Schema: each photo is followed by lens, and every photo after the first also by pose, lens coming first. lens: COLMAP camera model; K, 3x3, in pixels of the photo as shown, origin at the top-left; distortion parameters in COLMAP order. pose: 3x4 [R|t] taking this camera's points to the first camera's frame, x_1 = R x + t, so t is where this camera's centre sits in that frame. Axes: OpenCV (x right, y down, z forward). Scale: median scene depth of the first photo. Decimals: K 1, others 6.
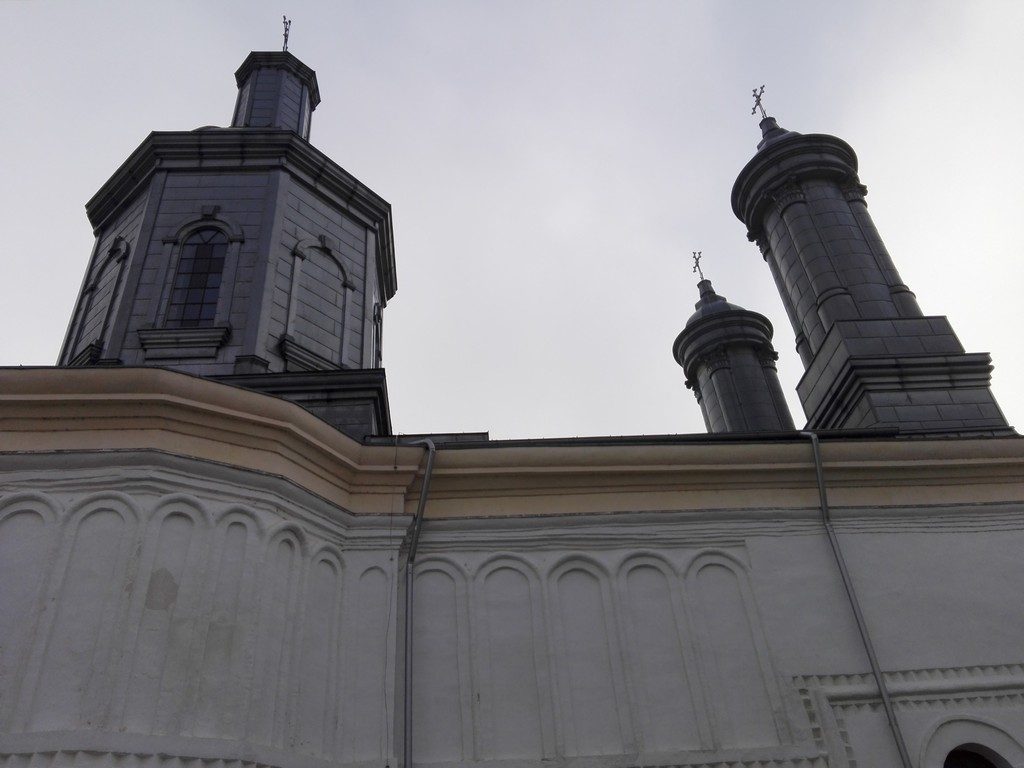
lens RADIAL K [[812.3, 0, 511.0], [0, 812.3, 376.2], [0, 0, 1]] dist [0.124052, -0.218419]
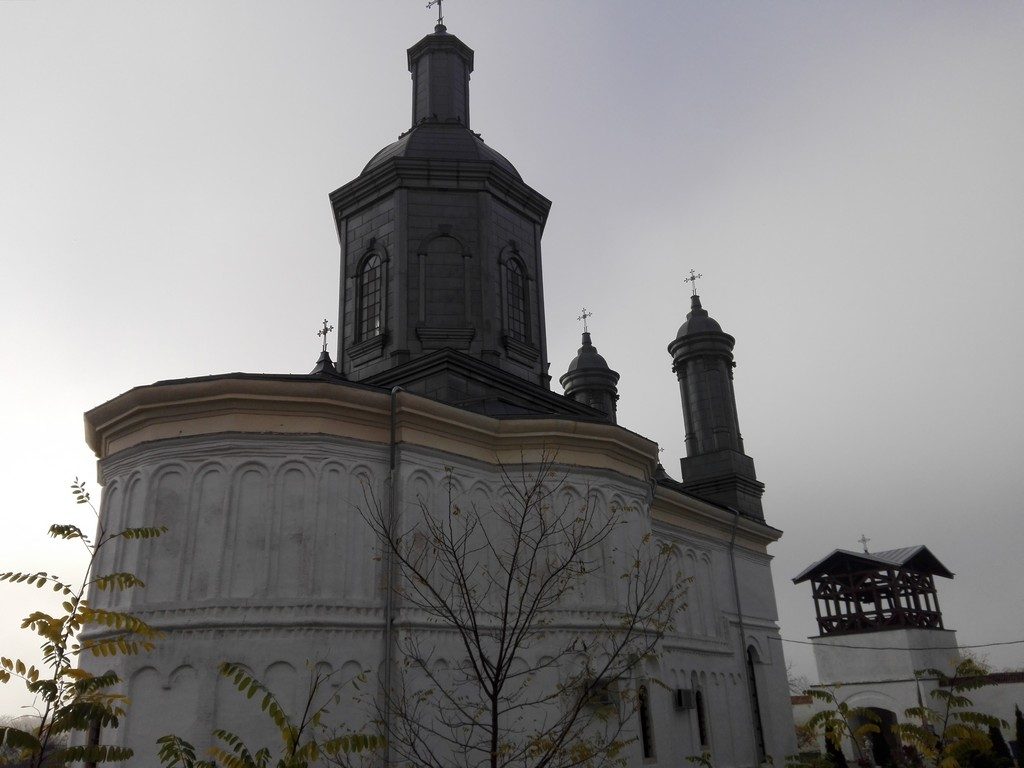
lens RADIAL K [[821.9, 0, 512.3], [0, 821.9, 373.9], [0, 0, 1]] dist [0.118920, -0.242507]
pose [[0.680435, 0.323792, 0.657395, -1.627986], [-0.443618, 0.896039, 0.017832, -0.034826], [-0.583277, -0.303766, 0.753336, -0.250280]]
